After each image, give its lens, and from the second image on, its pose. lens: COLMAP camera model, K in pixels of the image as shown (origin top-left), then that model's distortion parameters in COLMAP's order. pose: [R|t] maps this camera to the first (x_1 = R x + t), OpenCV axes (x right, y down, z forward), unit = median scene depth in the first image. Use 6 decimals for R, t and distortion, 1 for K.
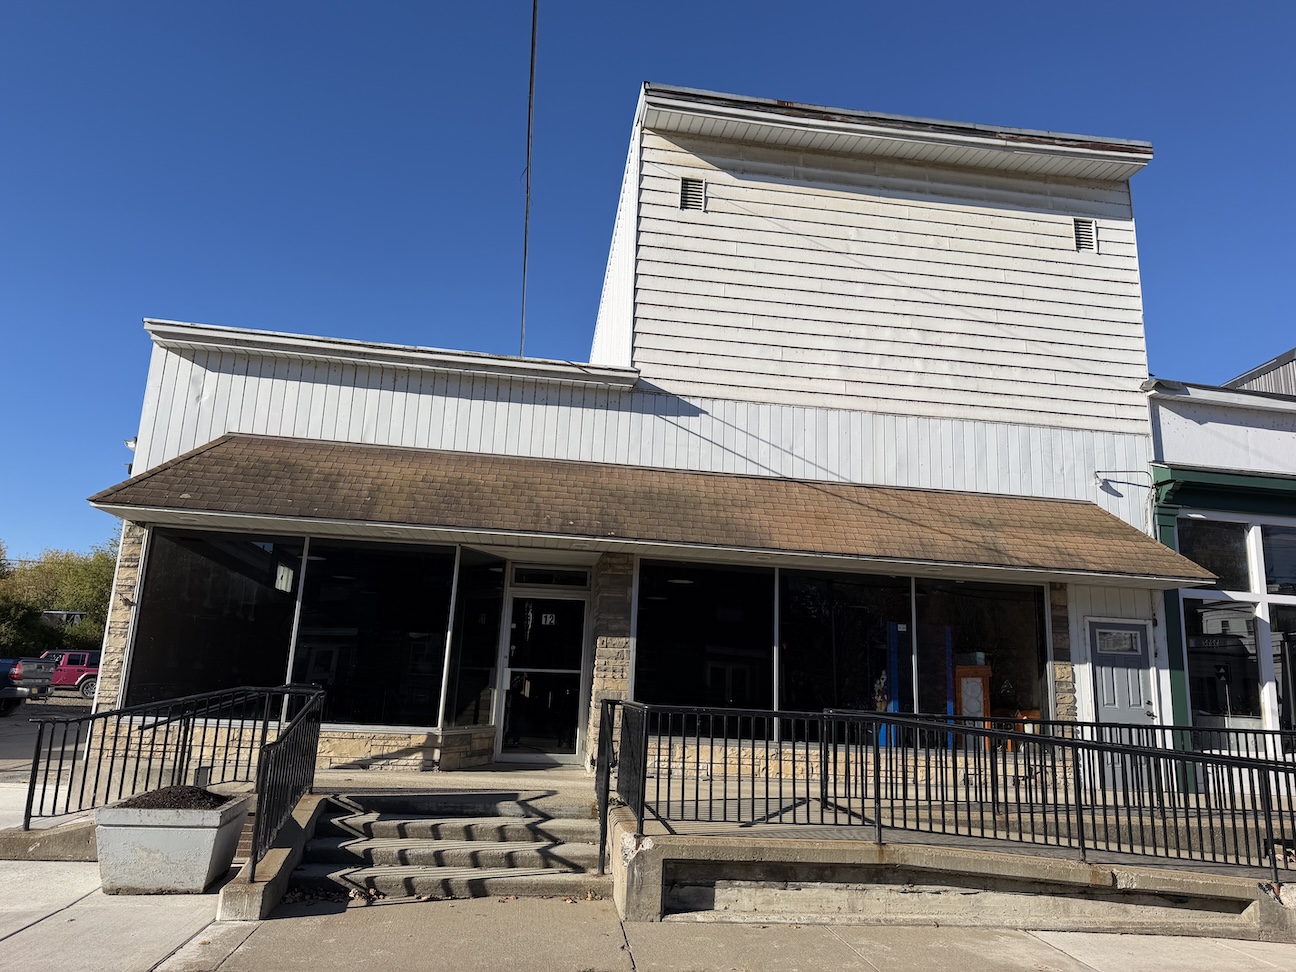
lens RADIAL K [[900.7, 0, 648.0], [0, 900.7, 486.0], [0, 0, 1]] dist [0.058769, -0.076736]
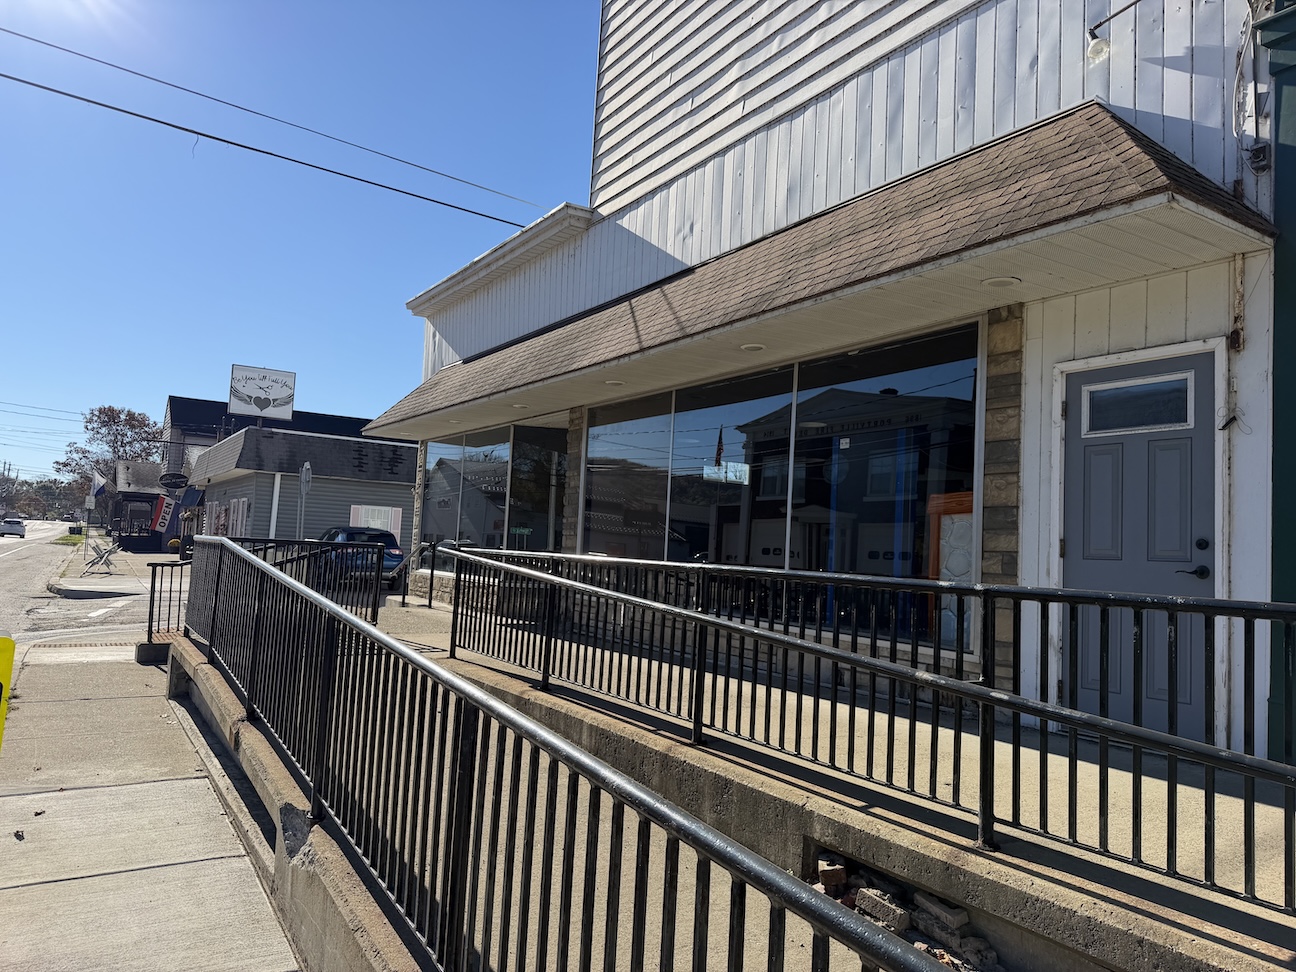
lens RADIAL K [[900.7, 0, 648.0], [0, 900.7, 486.0], [0, 0, 1]] dist [0.058769, -0.076736]
pose [[0.417464, -0.084965, -0.904713, 0.799484], [0.170861, 0.985200, -0.013684, 0.174082], [0.892486, -0.148868, 0.425802, 0.605171]]
